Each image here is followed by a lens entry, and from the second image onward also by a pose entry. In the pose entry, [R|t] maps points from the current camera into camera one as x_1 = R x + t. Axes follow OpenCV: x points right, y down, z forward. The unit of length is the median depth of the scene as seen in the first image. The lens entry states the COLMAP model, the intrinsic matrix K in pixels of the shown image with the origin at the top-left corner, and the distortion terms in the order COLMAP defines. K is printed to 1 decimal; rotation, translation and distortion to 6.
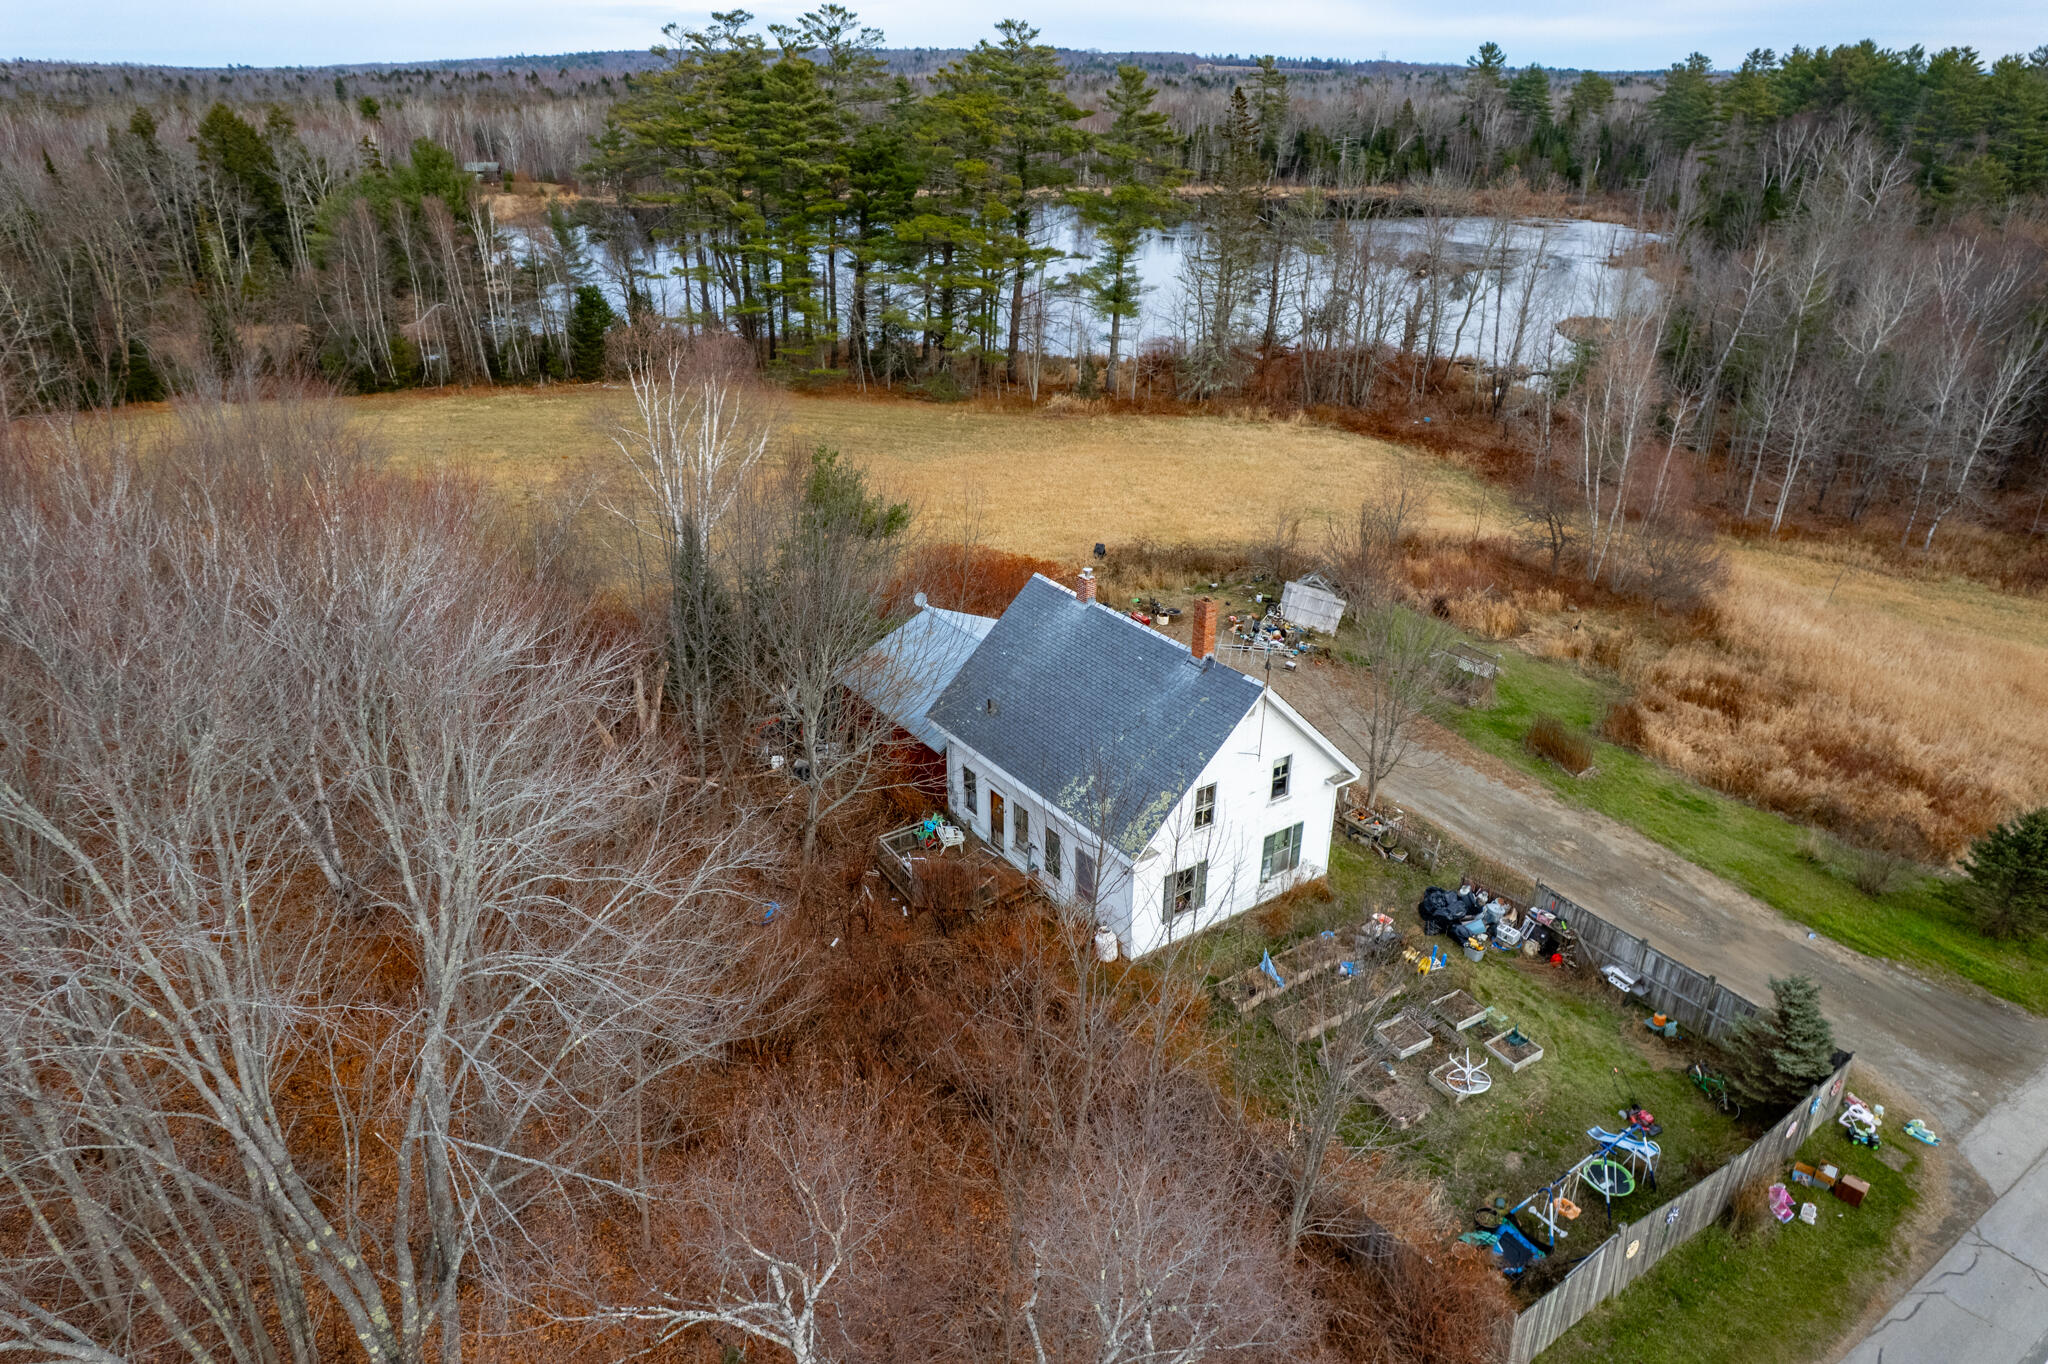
lens RADIAL K [[1322.0, 0, 1019.3], [0, 1322.0, 709.3], [0, 0, 1]] dist [-0.088611, 0.081483]
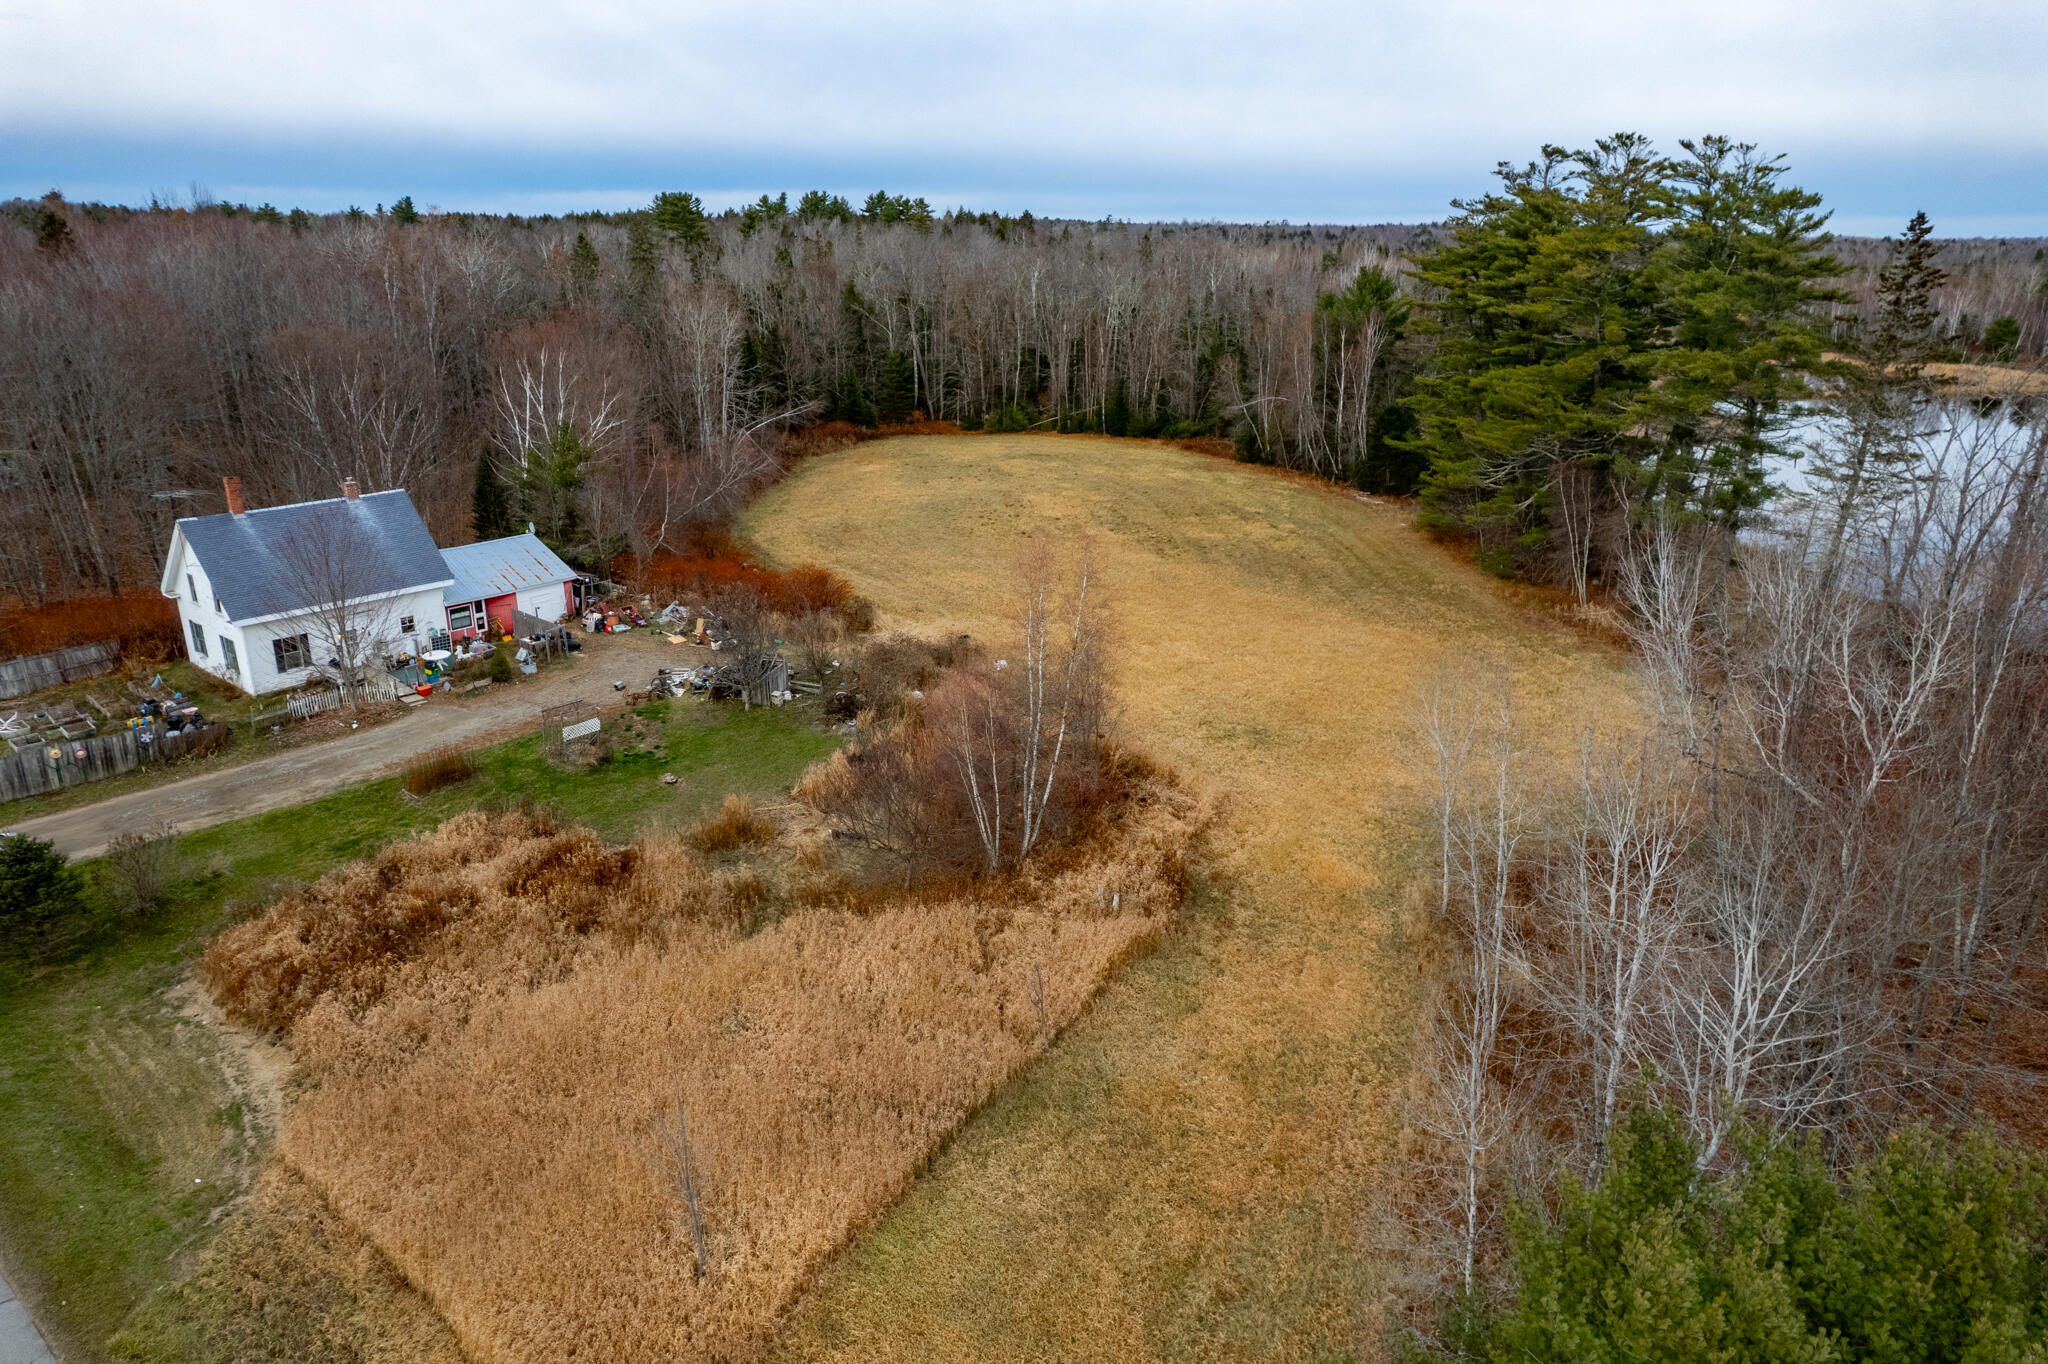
lens RADIAL K [[1319.3, 0, 1022.7], [0, 1319.3, 706.2], [0, 0, 1]] dist [-0.078538, 0.075718]
pose [[0.273304, 0.321736, -0.906527, 0.599760], [-0.429331, 0.884132, 0.184351, -0.168371], [0.860802, 0.338816, 0.379768, 0.401401]]
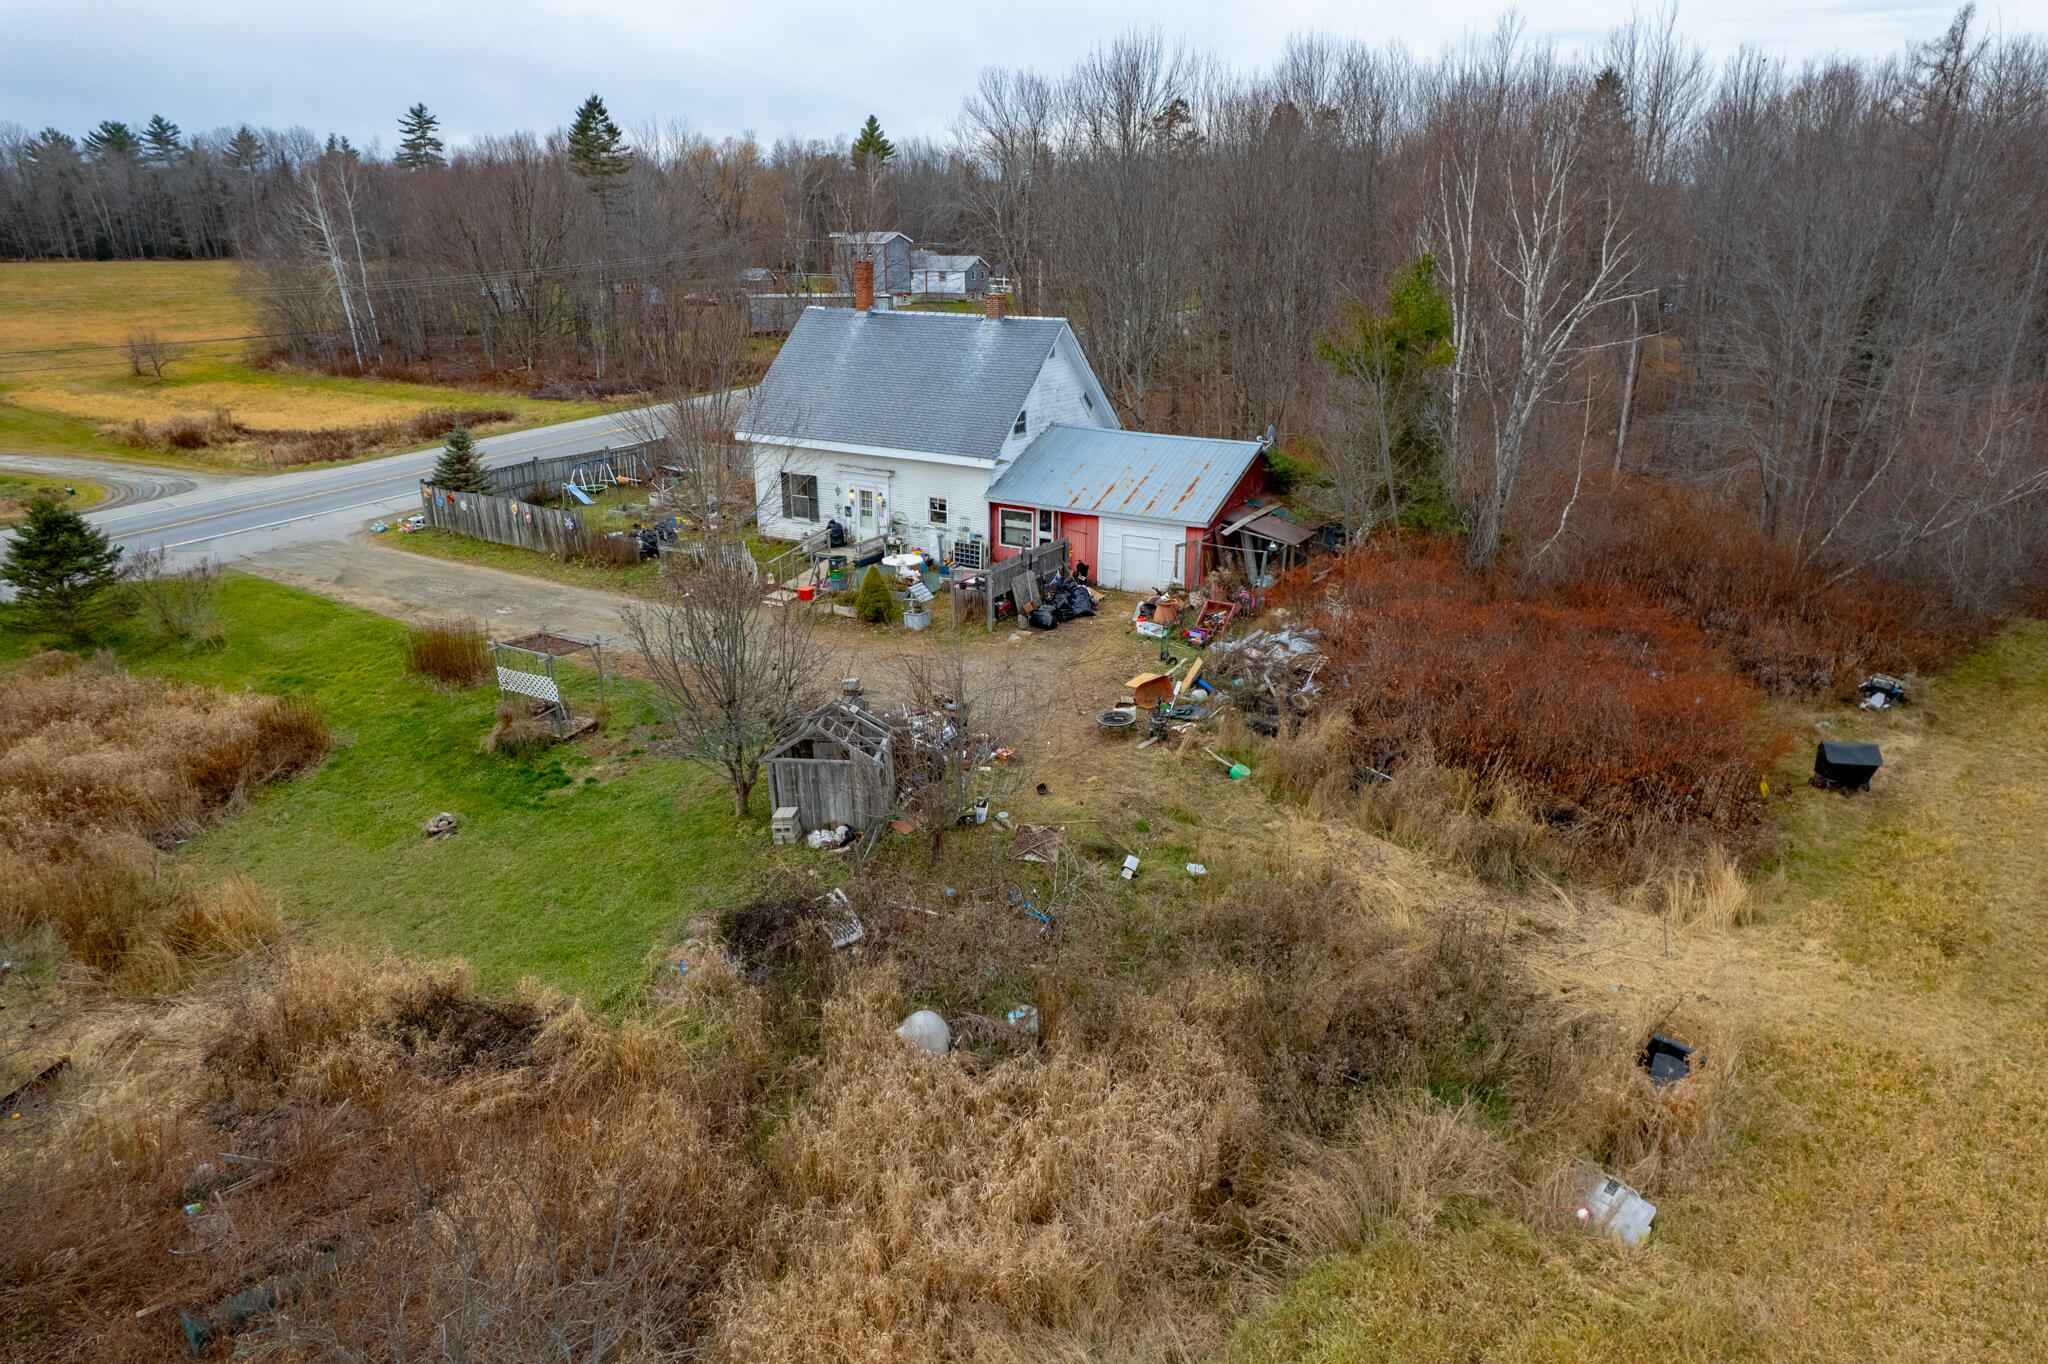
lens RADIAL K [[1319.3, 0, 1022.7], [0, 1319.3, 706.2], [0, 0, 1]] dist [-0.078538, 0.075718]
pose [[-0.903959, 0.136419, -0.405275, 0.171434], [-0.198335, 0.705887, 0.679990, -0.199298], [0.378842, 0.695064, -0.611036, 0.634795]]
